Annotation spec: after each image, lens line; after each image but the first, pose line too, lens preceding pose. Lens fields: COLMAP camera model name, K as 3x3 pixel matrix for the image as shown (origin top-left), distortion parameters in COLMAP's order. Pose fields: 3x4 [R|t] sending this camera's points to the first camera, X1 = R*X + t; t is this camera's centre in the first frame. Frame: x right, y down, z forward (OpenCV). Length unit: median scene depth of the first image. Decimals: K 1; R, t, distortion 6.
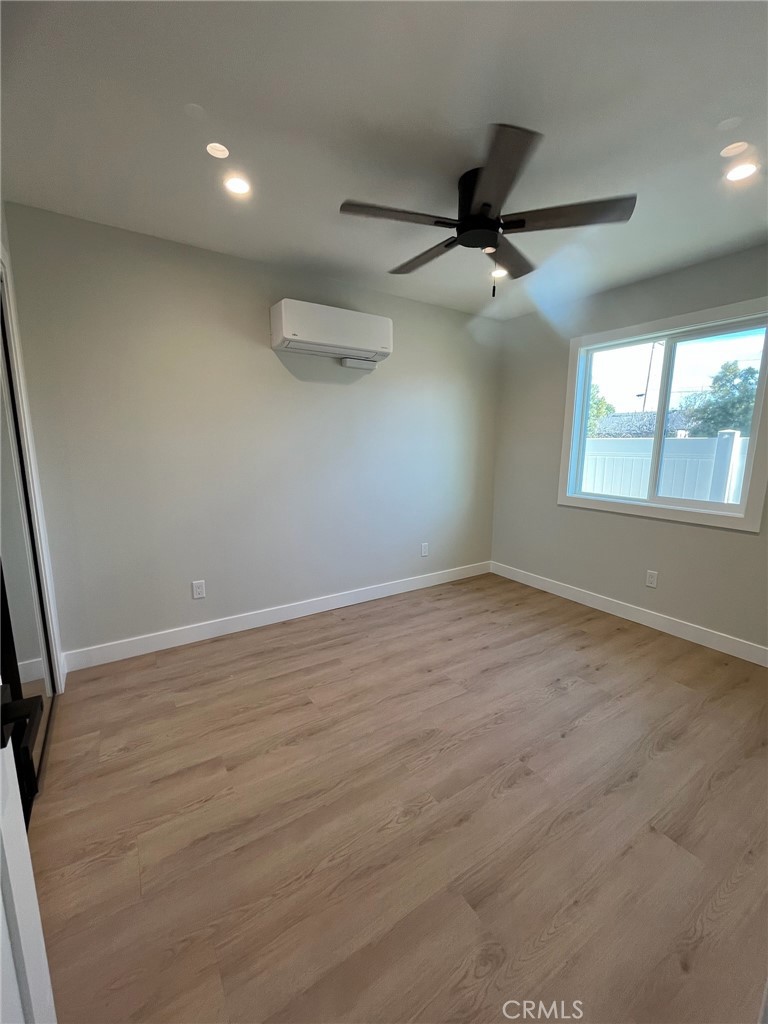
lens RADIAL K [[413.1, 0, 381.5], [0, 413.1, 515.5], [0, 0, 1]] dist [-0.003113, 0.000241]
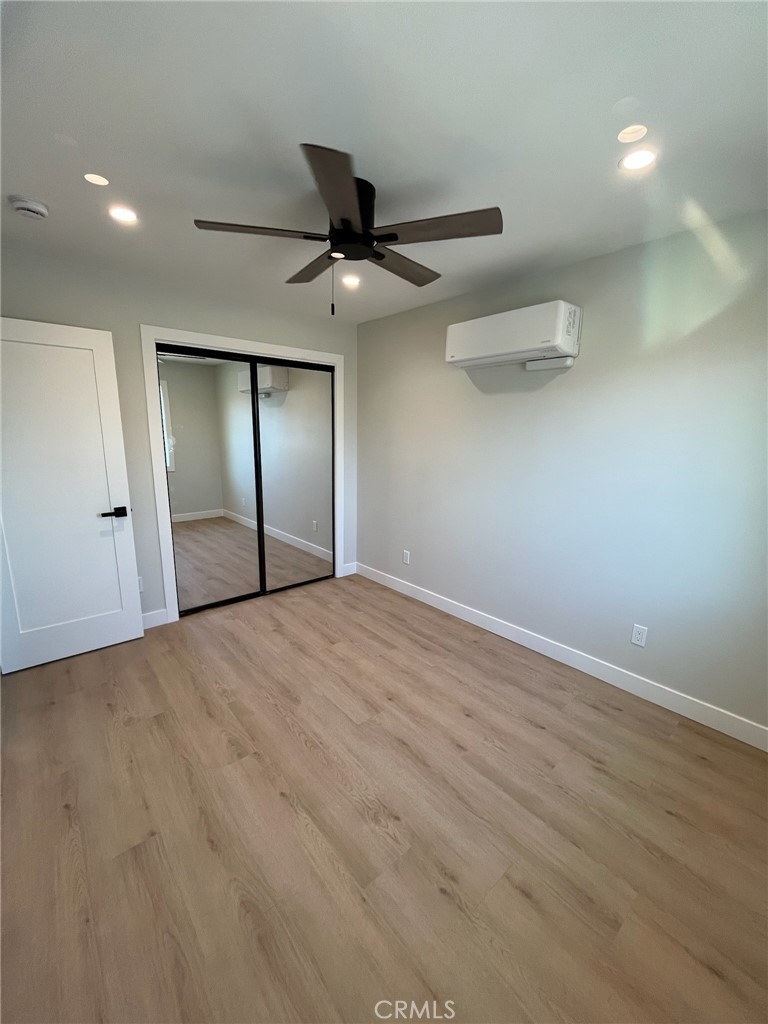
lens RADIAL K [[413.1, 0, 385.3], [0, 413.1, 513.9], [0, 0, 1]] dist [-0.003113, 0.000241]
pose [[0.136525, 0.191086, -0.972032, 1.030577], [-0.188532, 0.968298, 0.163872, -0.207325], [0.972531, 0.160887, 0.168223, 0.811444]]
